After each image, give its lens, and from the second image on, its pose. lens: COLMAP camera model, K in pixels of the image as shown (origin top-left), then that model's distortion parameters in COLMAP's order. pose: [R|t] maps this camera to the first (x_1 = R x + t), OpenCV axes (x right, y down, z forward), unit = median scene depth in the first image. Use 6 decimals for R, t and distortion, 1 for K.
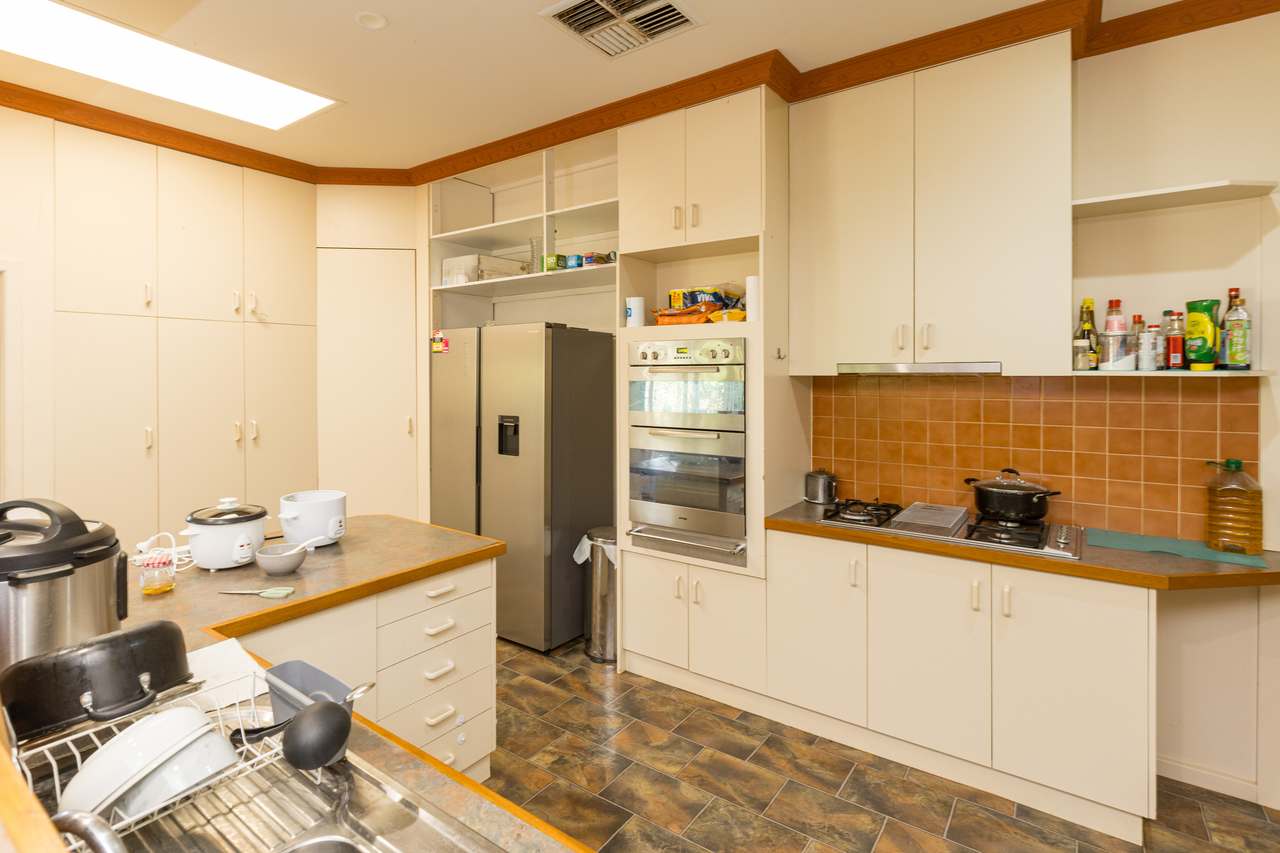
lens RADIAL K [[614.6, 0, 639.7], [0, 614.6, 369.0], [0, 0, 1]] dist [-0.001926, -0.000107]
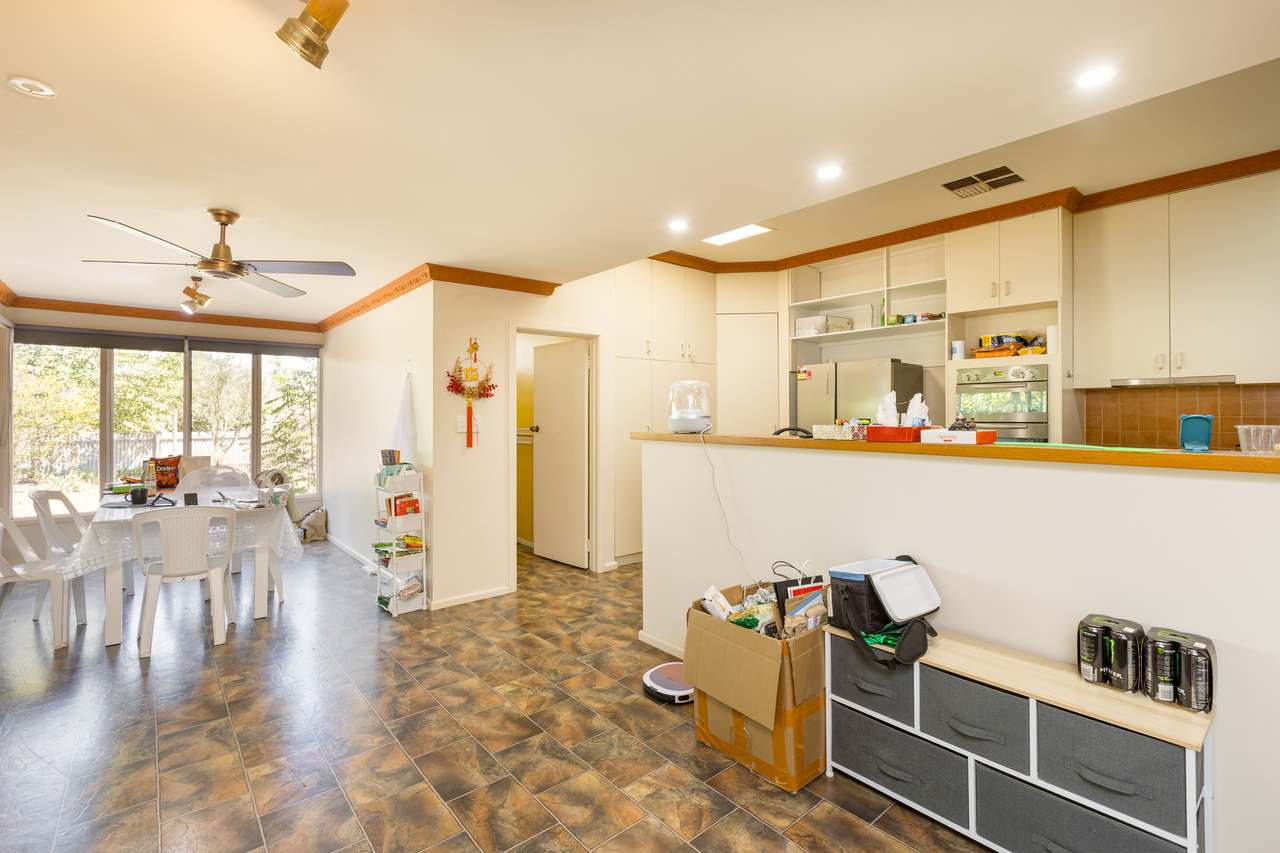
lens RADIAL K [[599.7, 0, 674.4], [0, 599.7, 411.5], [0, 0, 1]] dist [0.000170, -0.000256]
pose [[0.980157, -0.001635, -0.198218, -0.414815], [0.001214, 0.999997, -0.002243, 0.065982], [0.198221, 0.001957, 0.980155, -0.640280]]
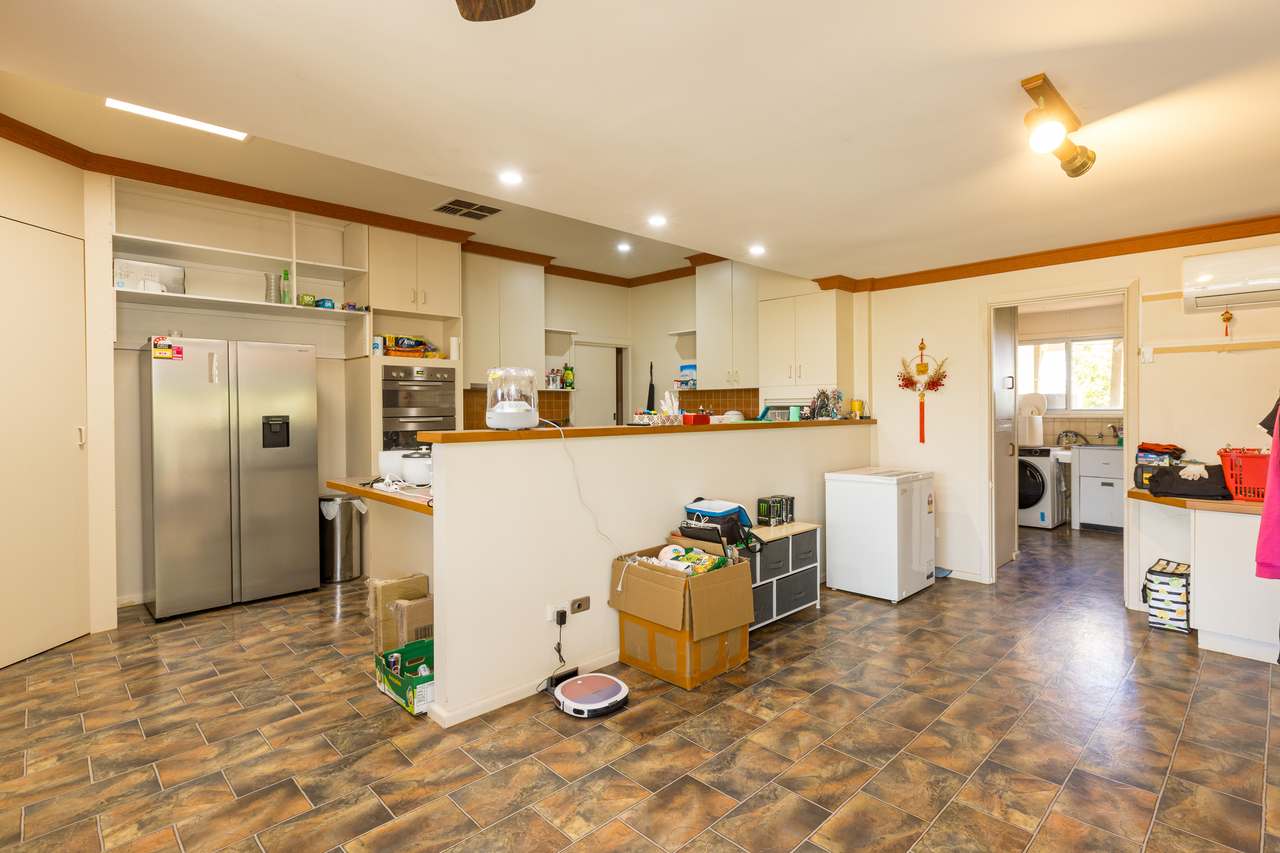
lens RADIAL K [[599.7, 0, 674.4], [0, 599.7, 411.5], [0, 0, 1]] dist [0.000170, -0.000256]
pose [[0.137491, -0.008043, 0.990470, -1.436218], [0.004426, 0.999962, 0.007505, 0.067680], [-0.990493, 0.003352, 0.137521, 0.033929]]
